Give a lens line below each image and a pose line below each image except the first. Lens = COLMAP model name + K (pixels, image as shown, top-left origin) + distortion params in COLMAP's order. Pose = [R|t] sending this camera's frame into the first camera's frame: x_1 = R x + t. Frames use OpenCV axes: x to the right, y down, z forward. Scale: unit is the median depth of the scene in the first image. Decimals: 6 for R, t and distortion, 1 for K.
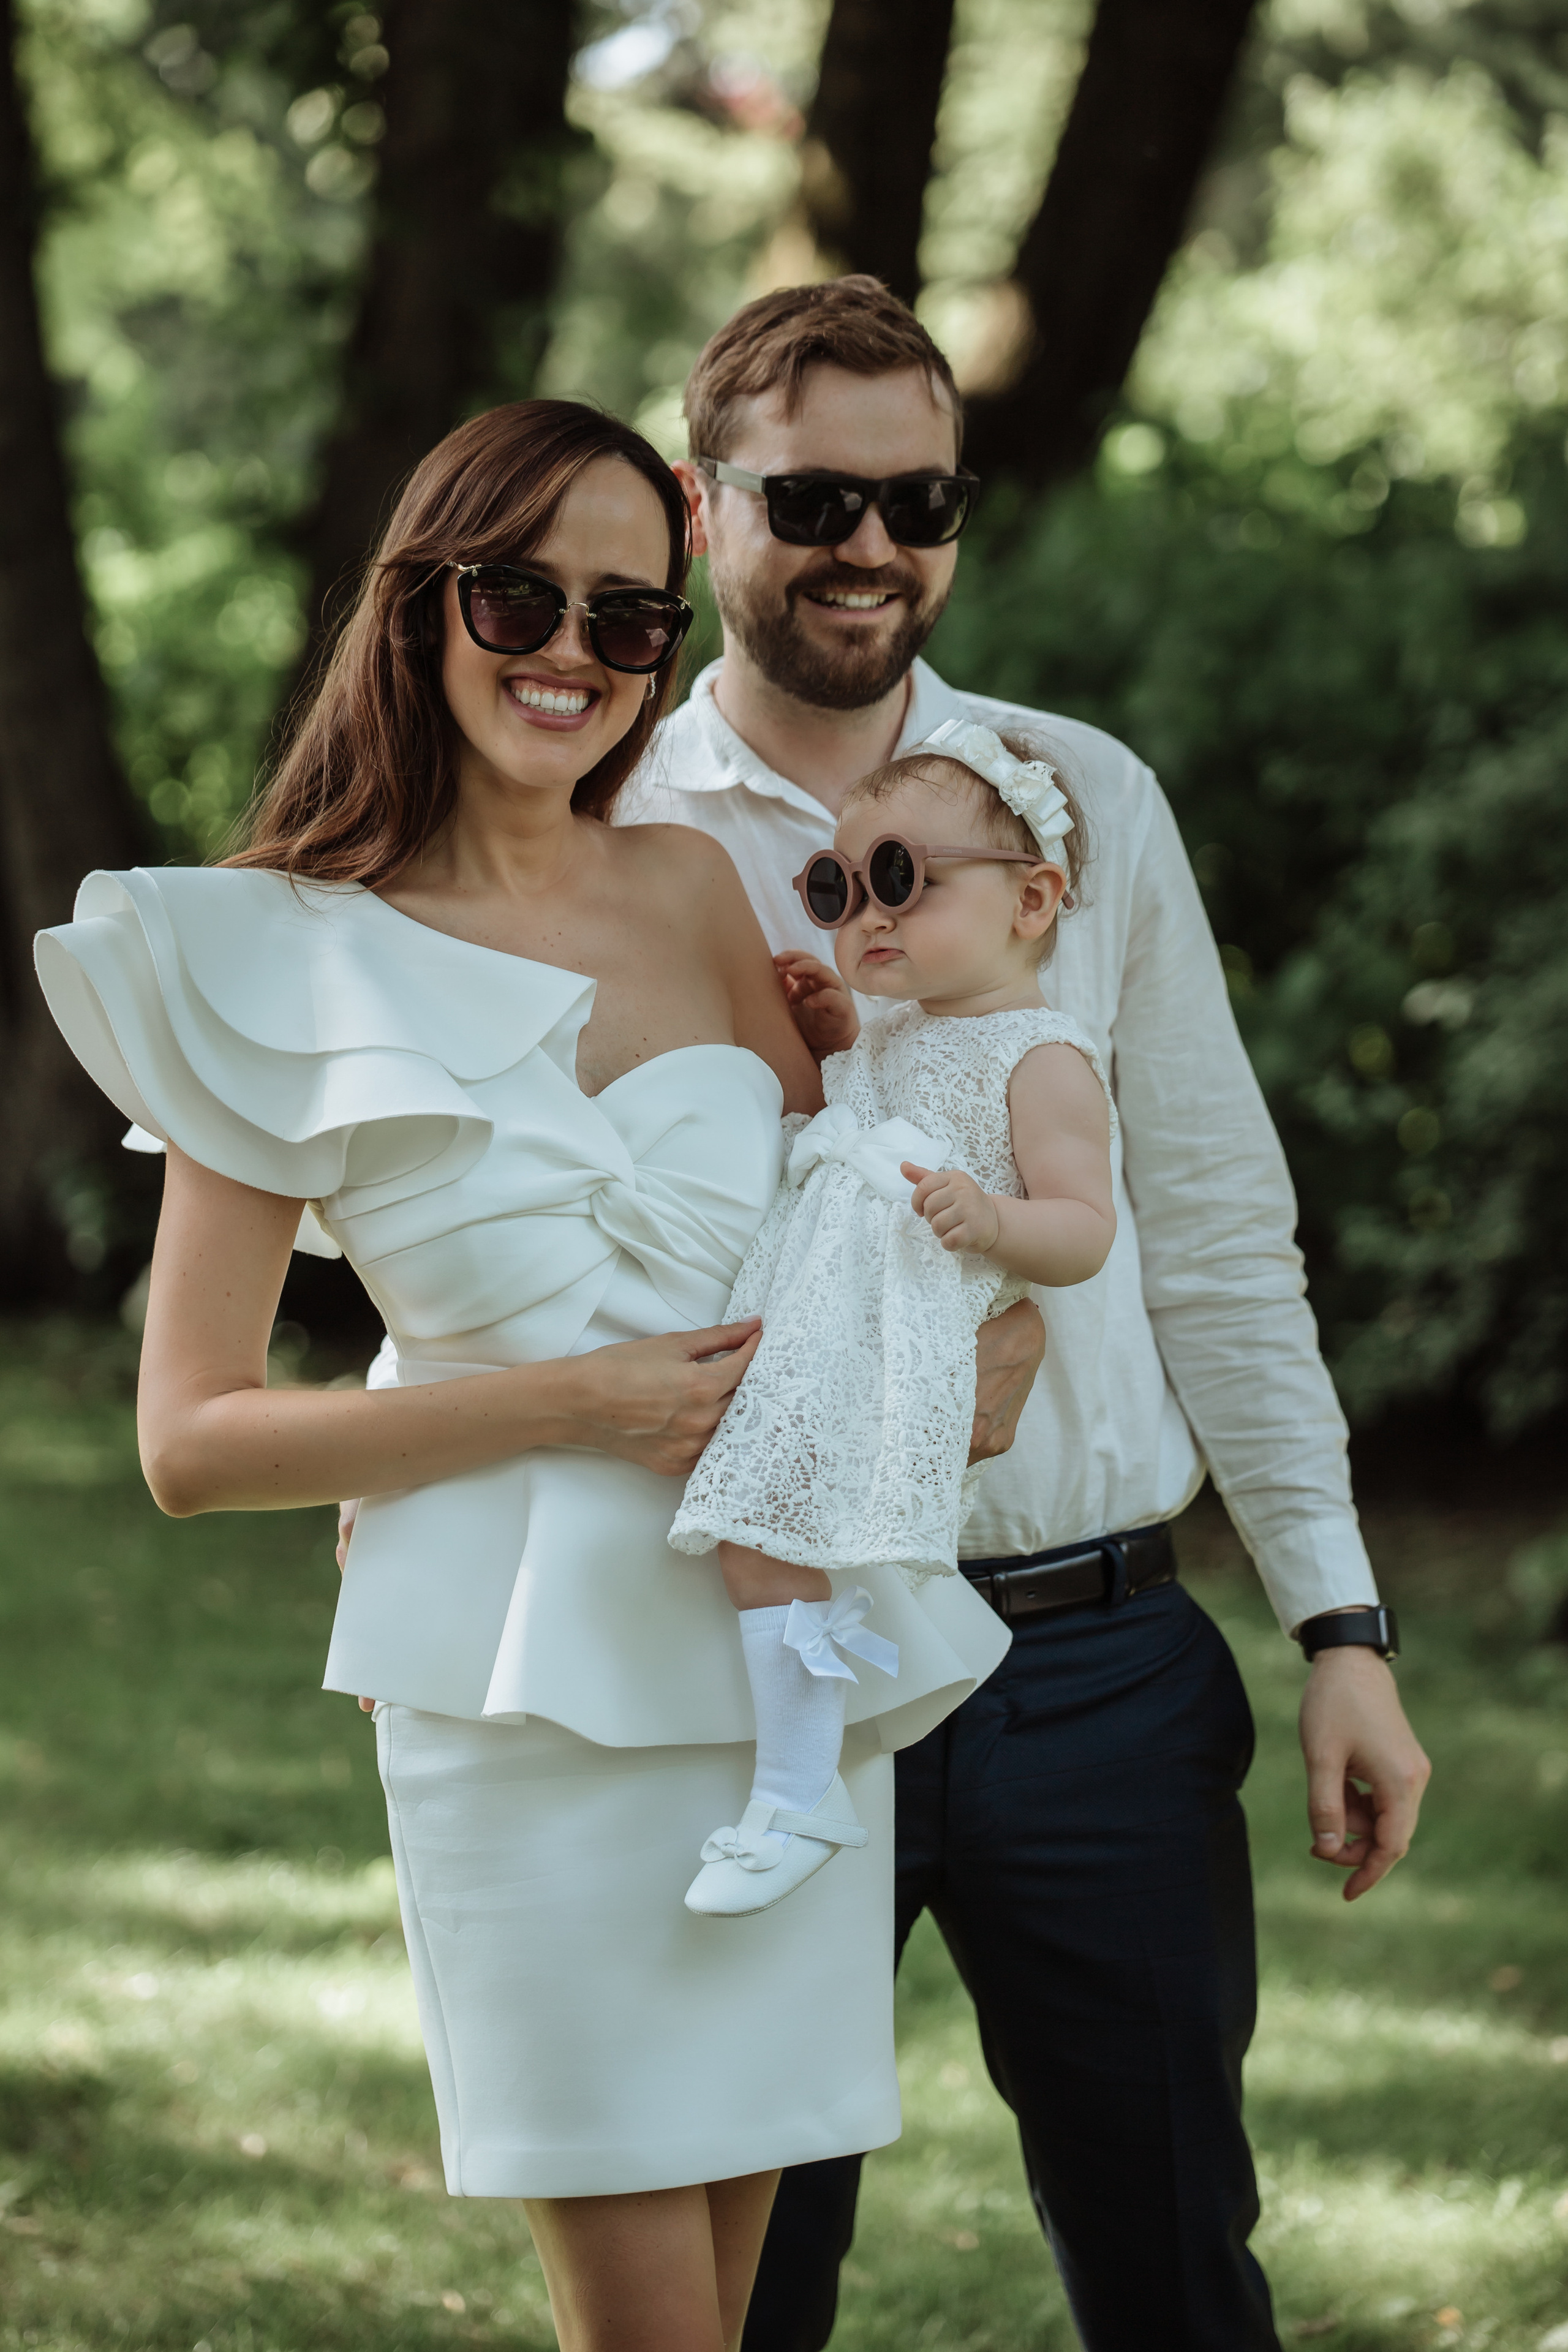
lens RADIAL K [[7593.4, 0, 784.0], [0, 7593.4, 1176.0], [0, 0, 1]] dist [0.941018, -19.818375]
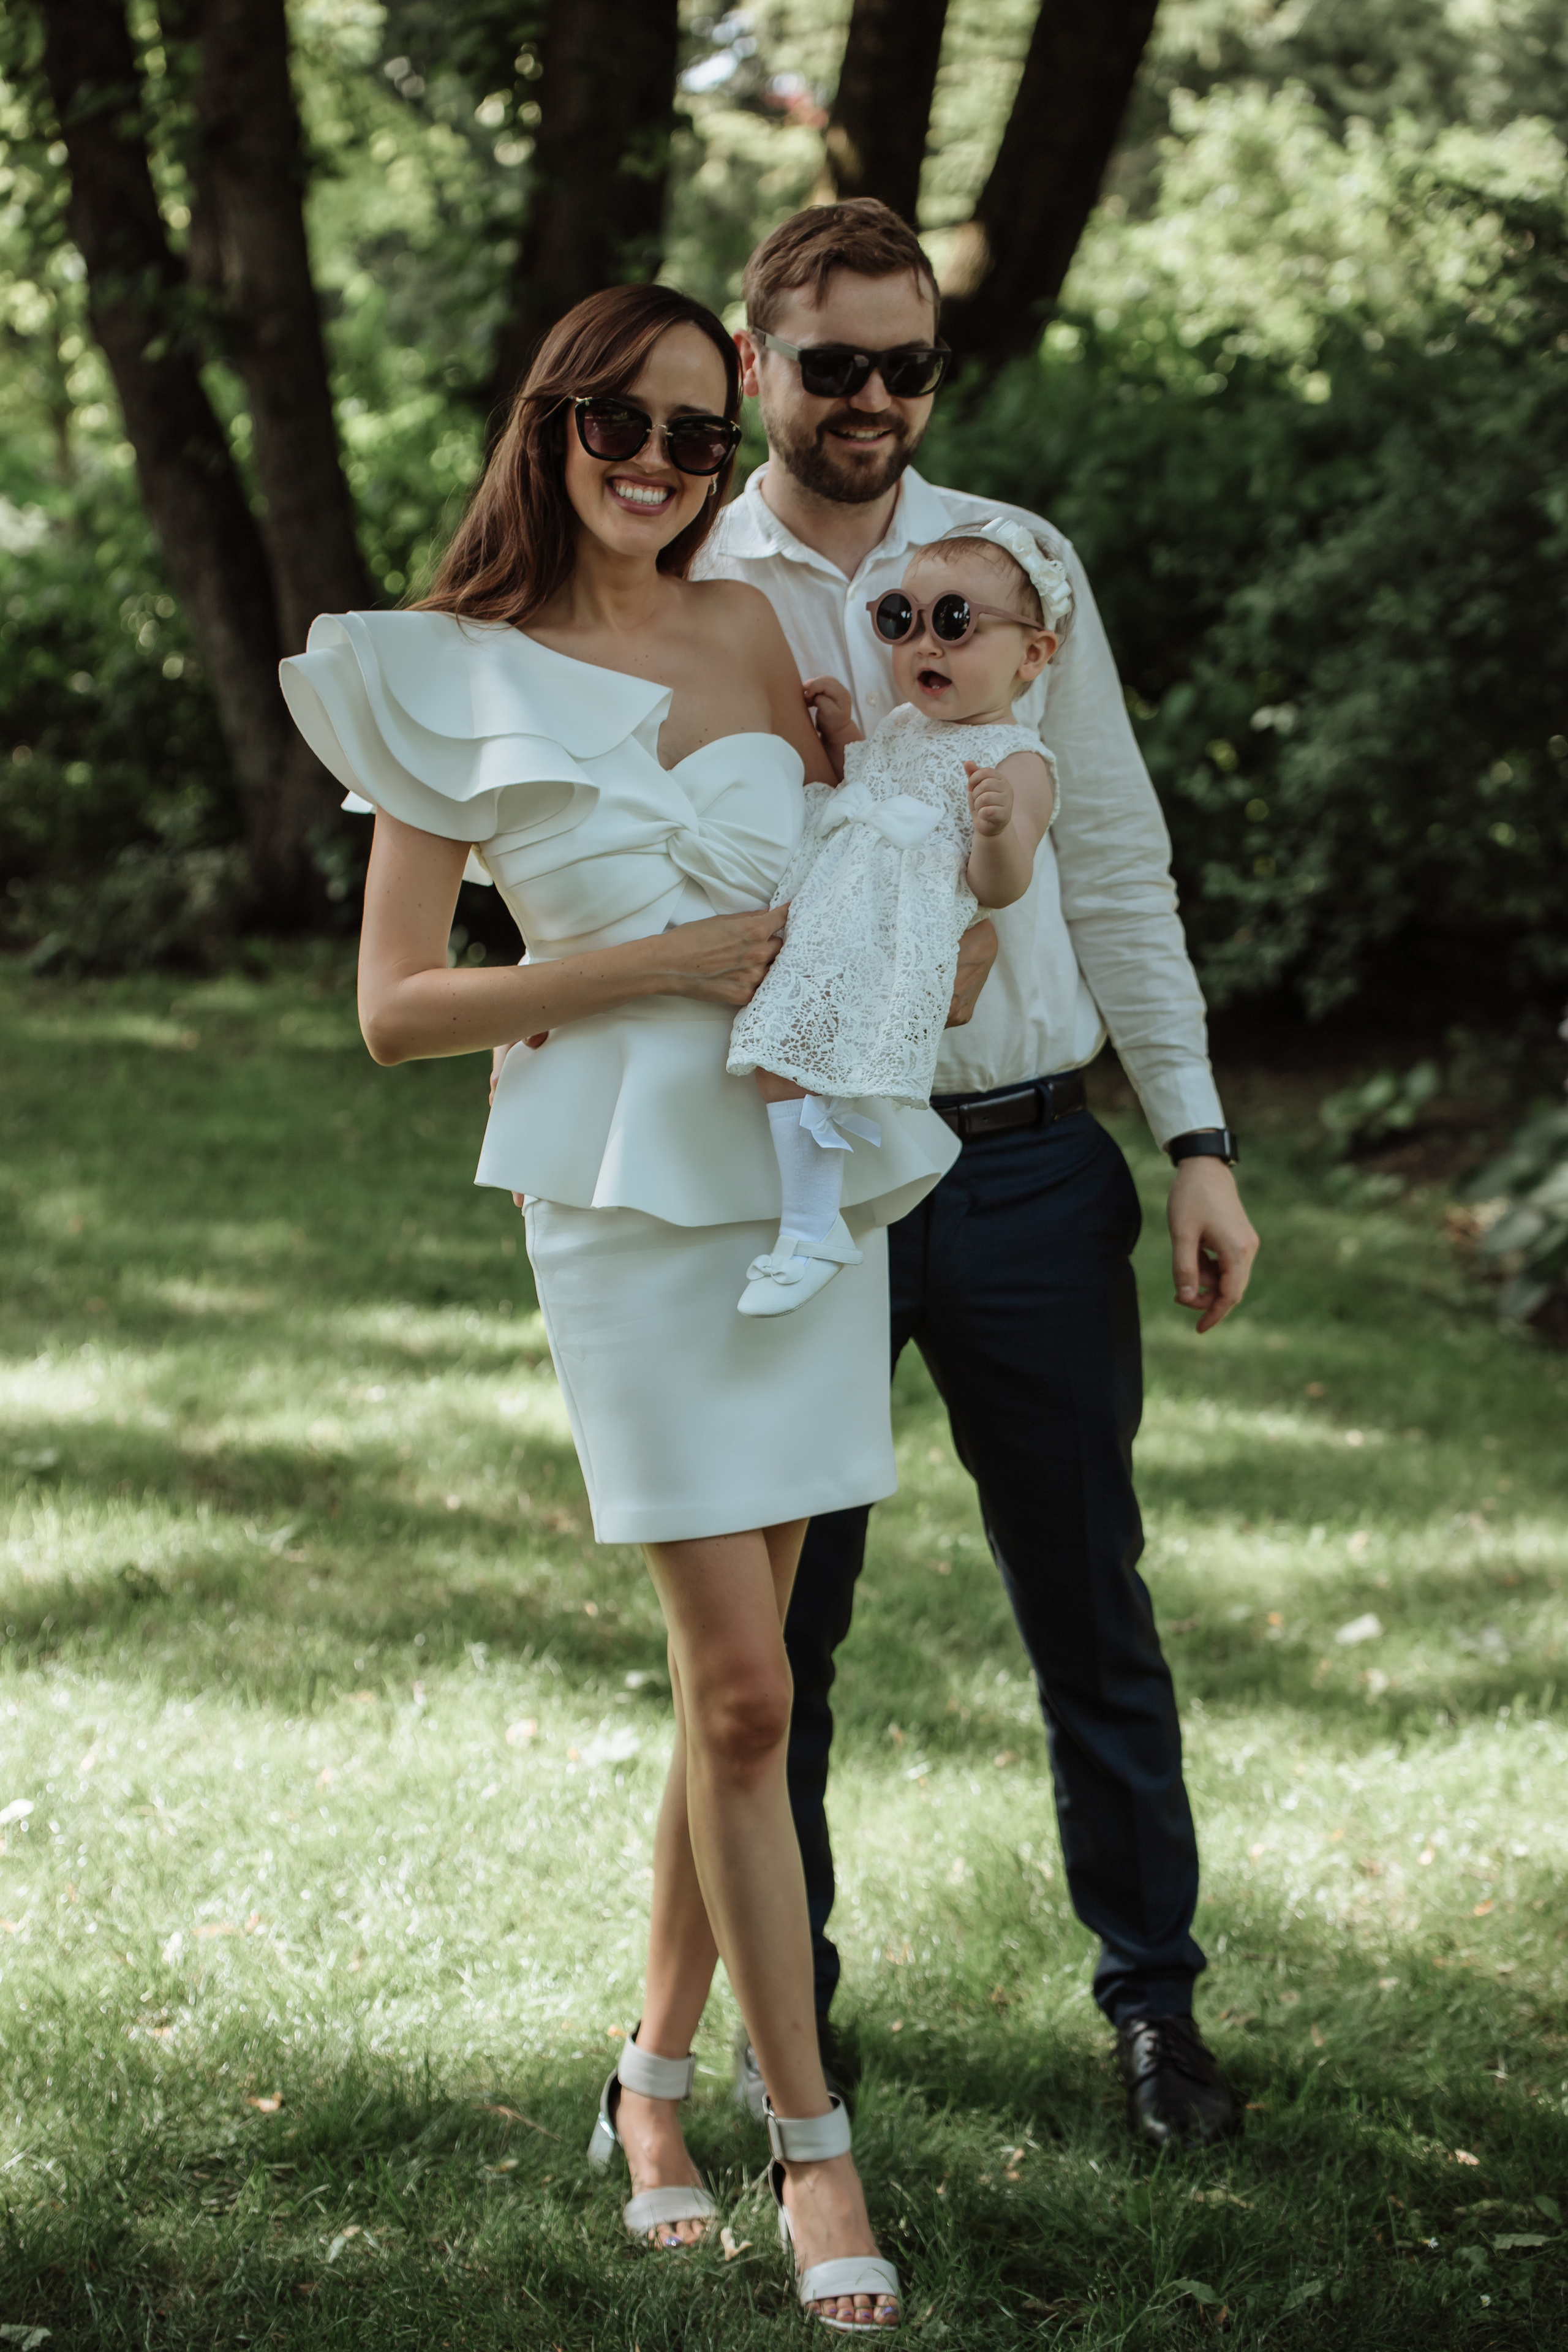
lens RADIAL K [[4456.0, 0, 784.0], [0, 4456.0, 1176.0], [0, 0, 1]] dist [-0.088438, -0.077841]
pose [[0.999537, -0.000829, -0.030403, 0.019484], [0.002495, 0.998495, 0.054794, 0.018075], [0.030312, -0.054845, 0.998035, 0.160285]]
